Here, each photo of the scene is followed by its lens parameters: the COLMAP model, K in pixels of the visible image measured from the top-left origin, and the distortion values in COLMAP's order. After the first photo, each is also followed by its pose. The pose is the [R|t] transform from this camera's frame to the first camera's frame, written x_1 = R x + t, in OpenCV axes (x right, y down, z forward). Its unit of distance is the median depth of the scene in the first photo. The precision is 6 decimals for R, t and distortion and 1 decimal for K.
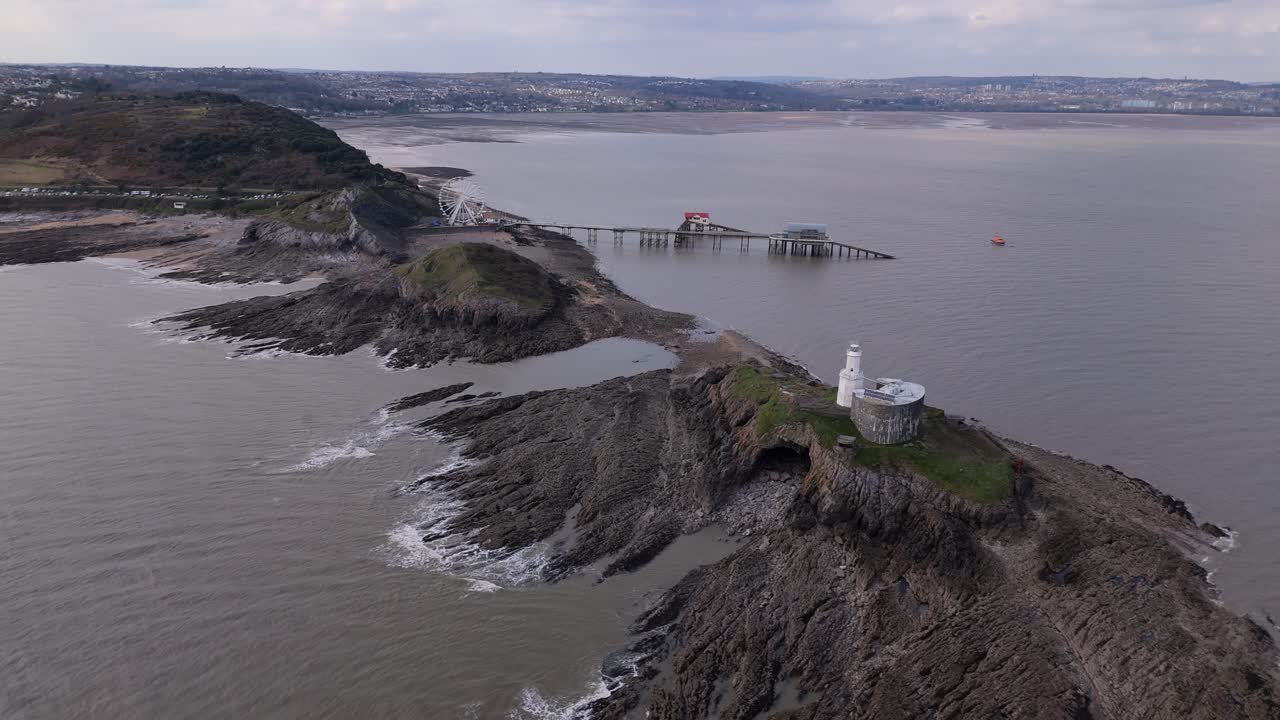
lens RADIAL K [[958.9, 0, 640.0], [0, 958.9, 360.0], [0, 0, 1]] dist [0.087254, -0.090233]
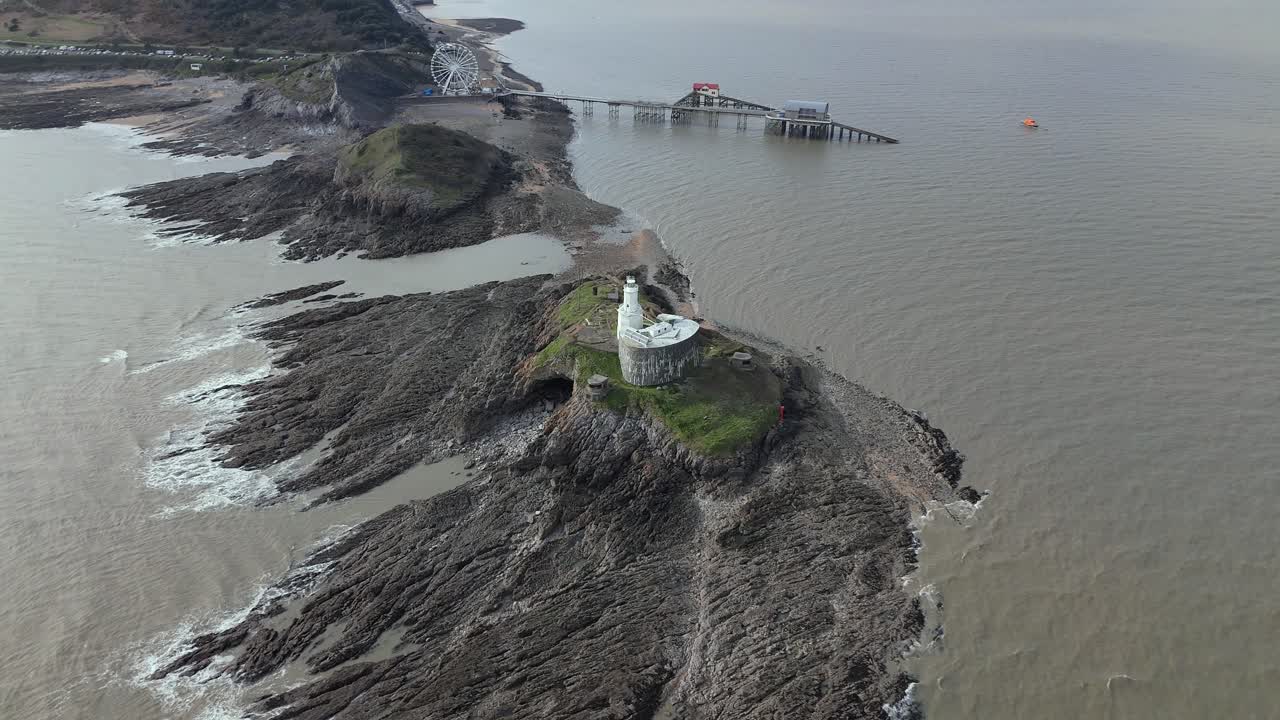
lens RADIAL K [[958.9, 0, 640.0], [0, 958.9, 360.0], [0, 0, 1]] dist [0.087254, -0.090233]
pose [[0.988697, 0.059222, -0.137738, 0.196706], [-0.036607, 0.986230, 0.161277, -0.049255], [0.145393, -0.154411, 0.977250, 0.022271]]
